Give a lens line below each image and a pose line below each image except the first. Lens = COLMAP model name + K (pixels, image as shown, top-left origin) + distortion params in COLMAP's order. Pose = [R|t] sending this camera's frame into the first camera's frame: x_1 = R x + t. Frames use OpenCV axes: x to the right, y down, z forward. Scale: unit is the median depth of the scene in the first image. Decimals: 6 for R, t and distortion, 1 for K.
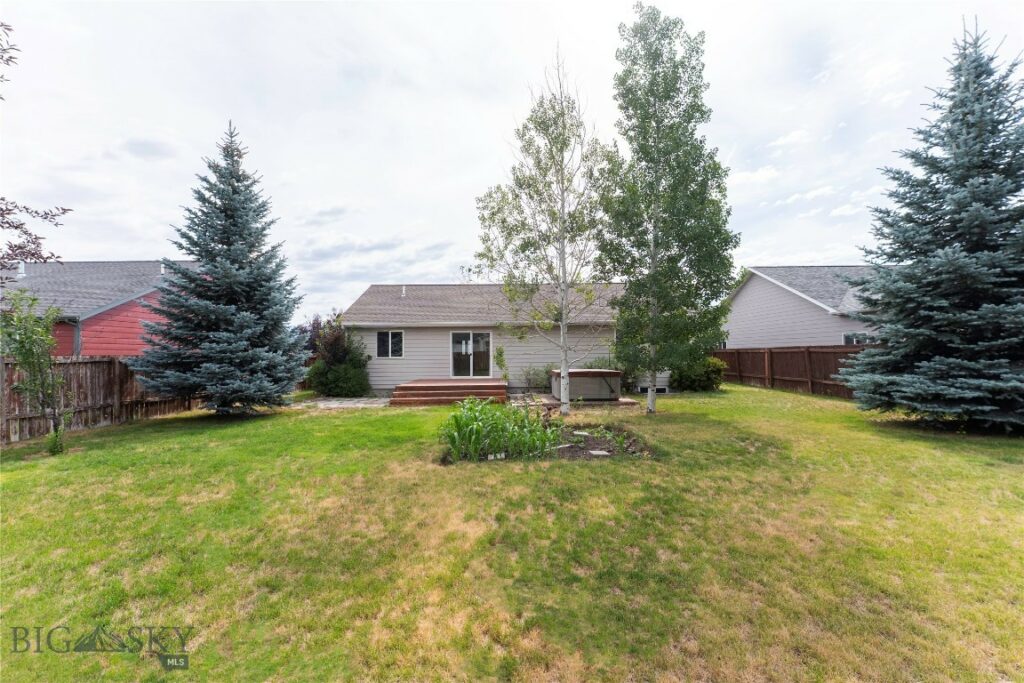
lens RADIAL K [[412.0, 0, 509.8], [0, 412.0, 343.2], [0, 0, 1]] dist [0.001704, 0.000321]
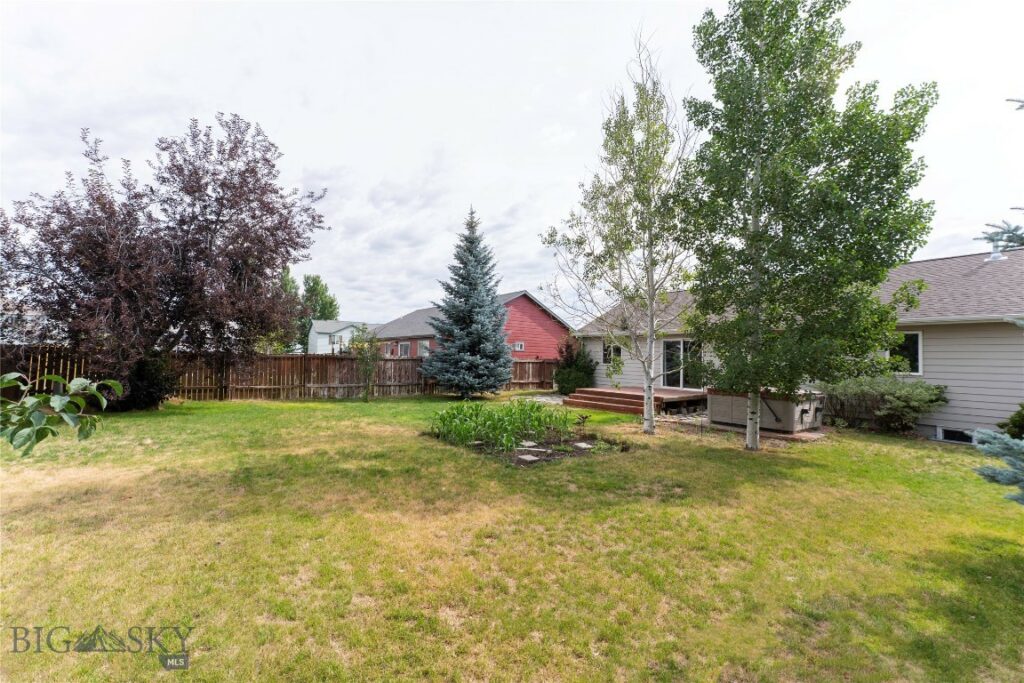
lens RADIAL K [[412.0, 0, 509.8], [0, 412.0, 343.2], [0, 0, 1]] dist [0.001704, 0.000321]
pose [[0.592730, -0.009068, -0.805350, 0.633736], [-0.008077, 0.999819, -0.017202, -0.000477], [0.805361, 0.016701, 0.592550, 0.217834]]
